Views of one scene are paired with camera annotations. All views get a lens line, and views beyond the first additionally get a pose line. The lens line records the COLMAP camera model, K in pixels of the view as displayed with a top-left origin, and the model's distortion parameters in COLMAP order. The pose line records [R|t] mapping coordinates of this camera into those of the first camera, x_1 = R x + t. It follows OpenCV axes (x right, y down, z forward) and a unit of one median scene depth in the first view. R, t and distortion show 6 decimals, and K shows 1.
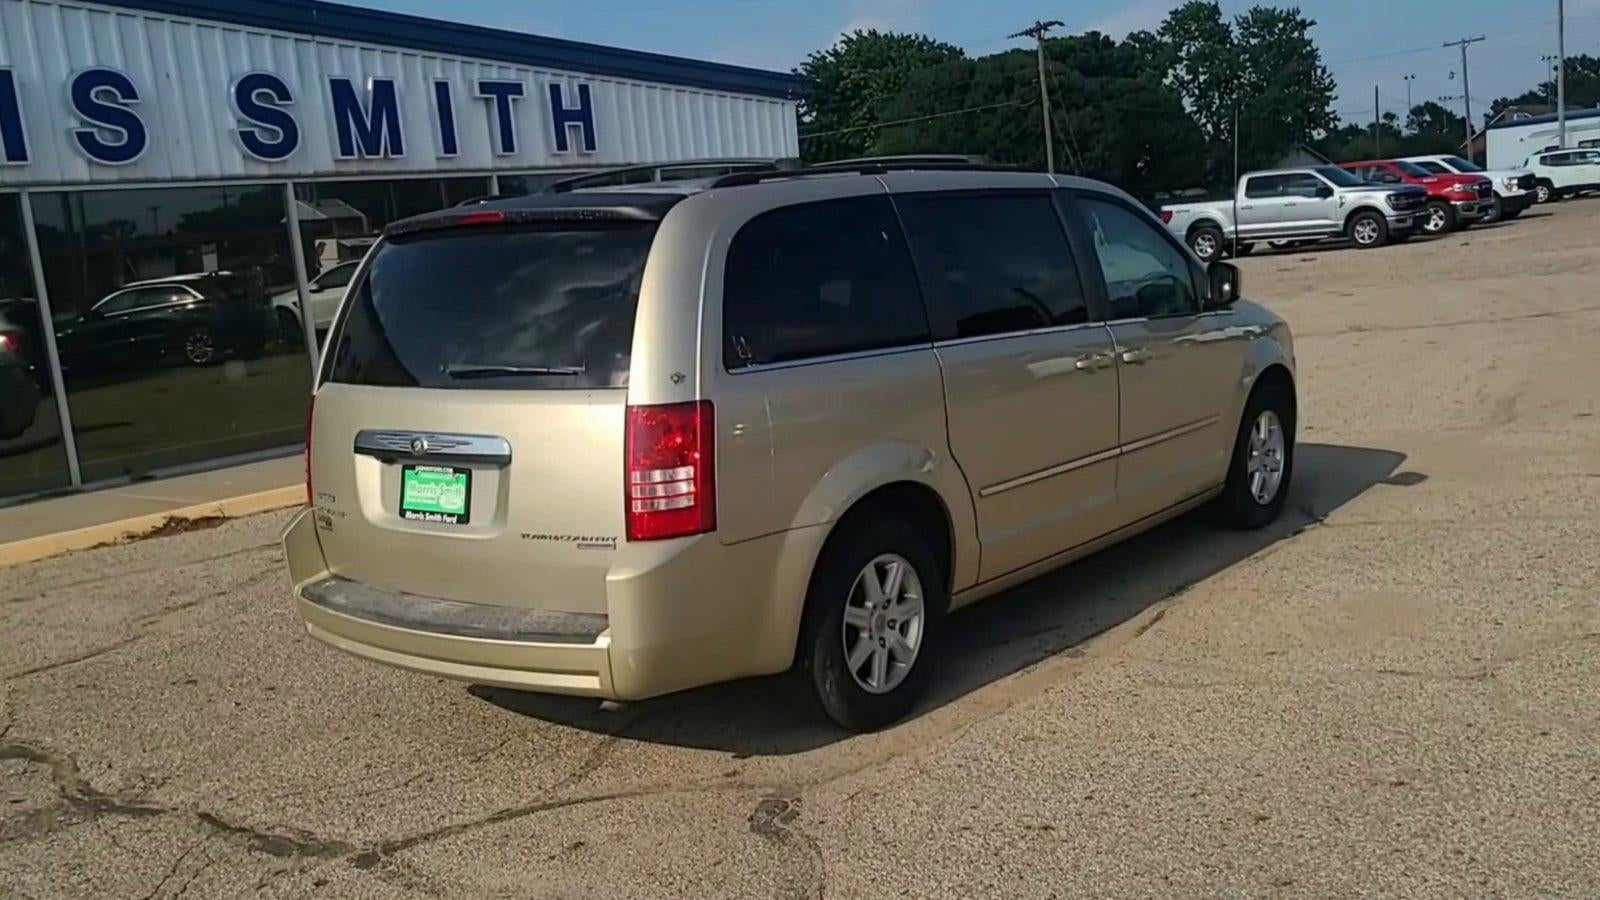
lens RADIAL K [[1470.1, 0, 778.2], [0, 1470.1, 487.9], [0, 0, 1]] dist [0.048889, -0.014995]
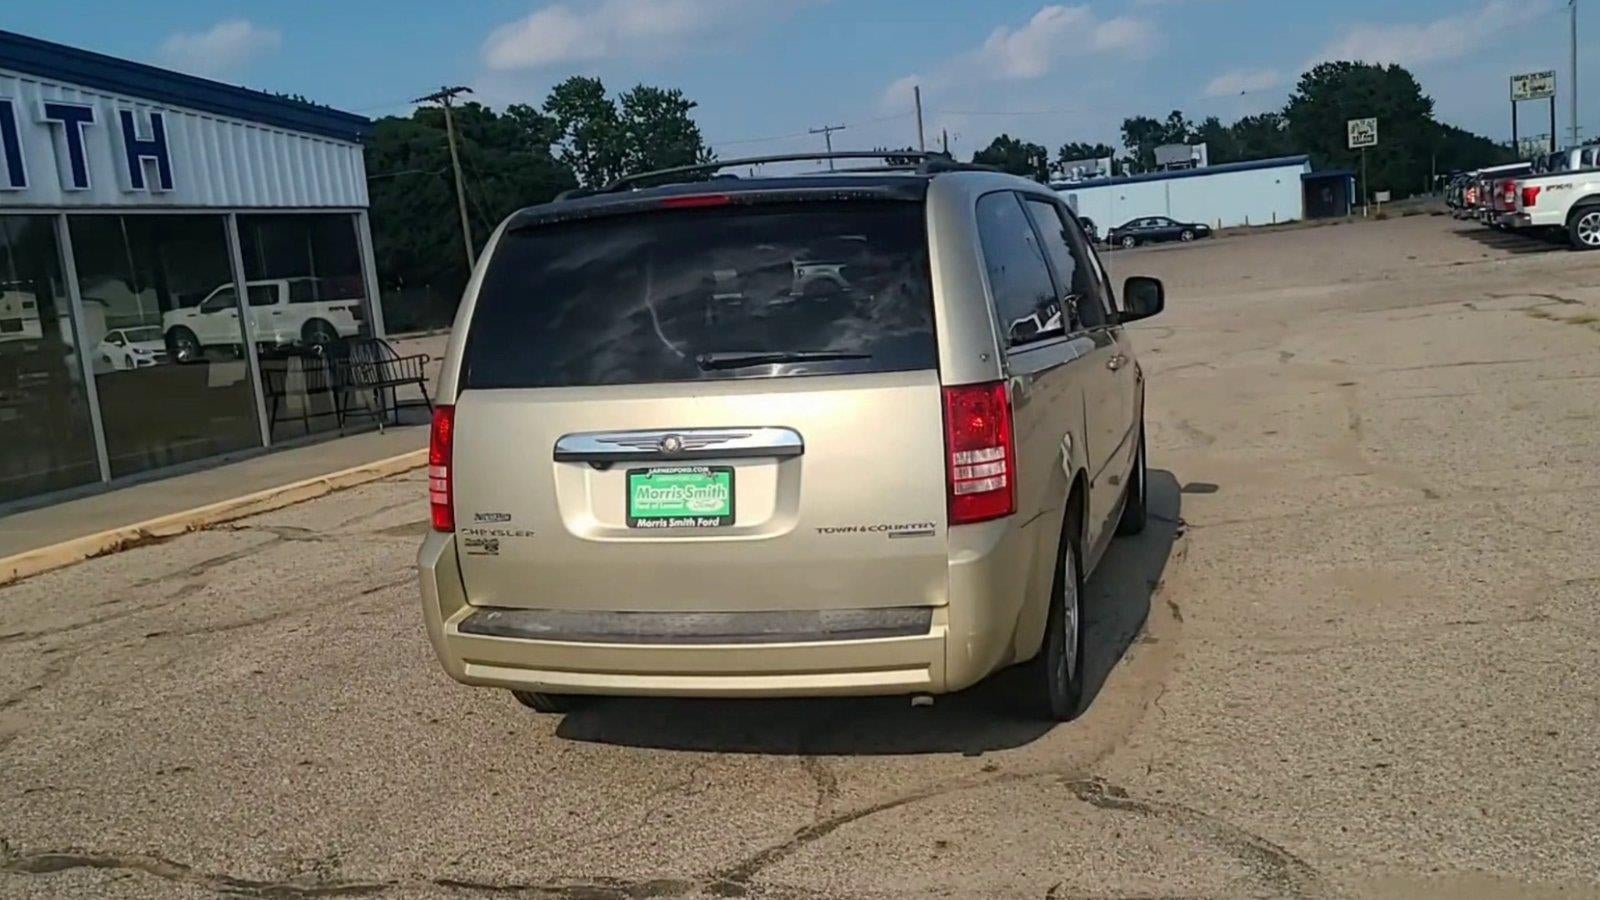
lens RADIAL K [[1567.0, 0, 716.8], [0, 1567.0, 513.5], [0, 0, 1]] dist [0.053899, -0.030250]
pose [[0.936288, -0.049660, 0.347706, -0.425830], [0.064681, 0.997402, -0.031720, 0.036033], [-0.345227, 0.052189, 0.937067, 0.060288]]
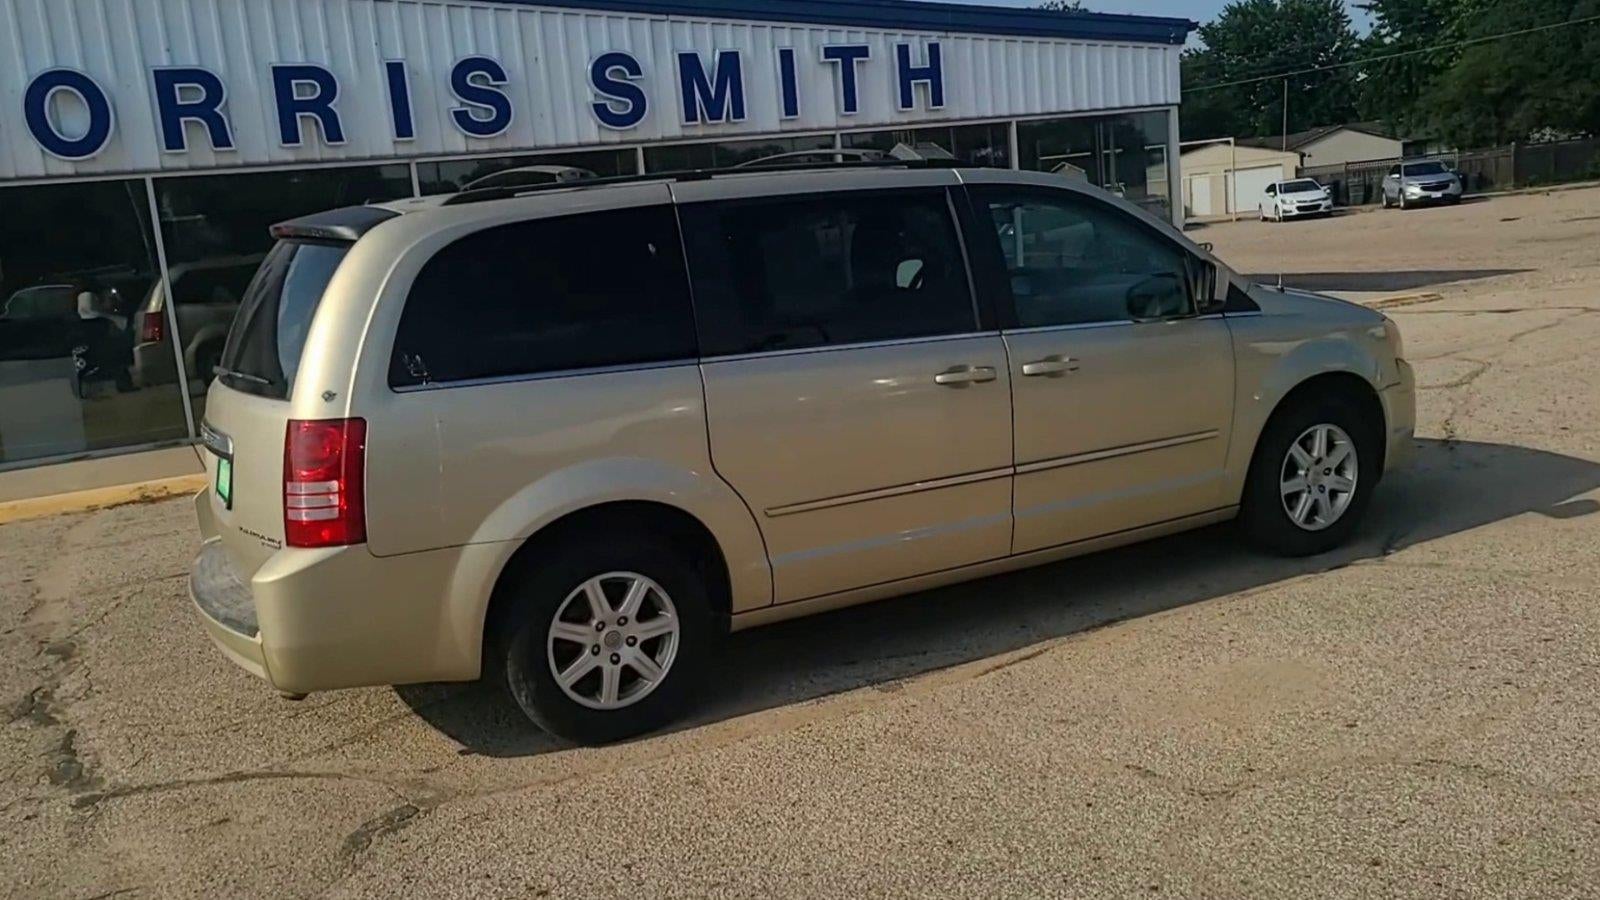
lens RADIAL K [[1352.3, 0, 780.6], [0, 1352.3, 446.9], [0, 0, 1]] dist [0.042019, -0.001953]
pose [[0.921782, 0.070862, -0.381178, 0.420093], [-0.057000, 0.997241, 0.047549, -0.071985], [0.383496, -0.022103, 0.923278, 0.163410]]
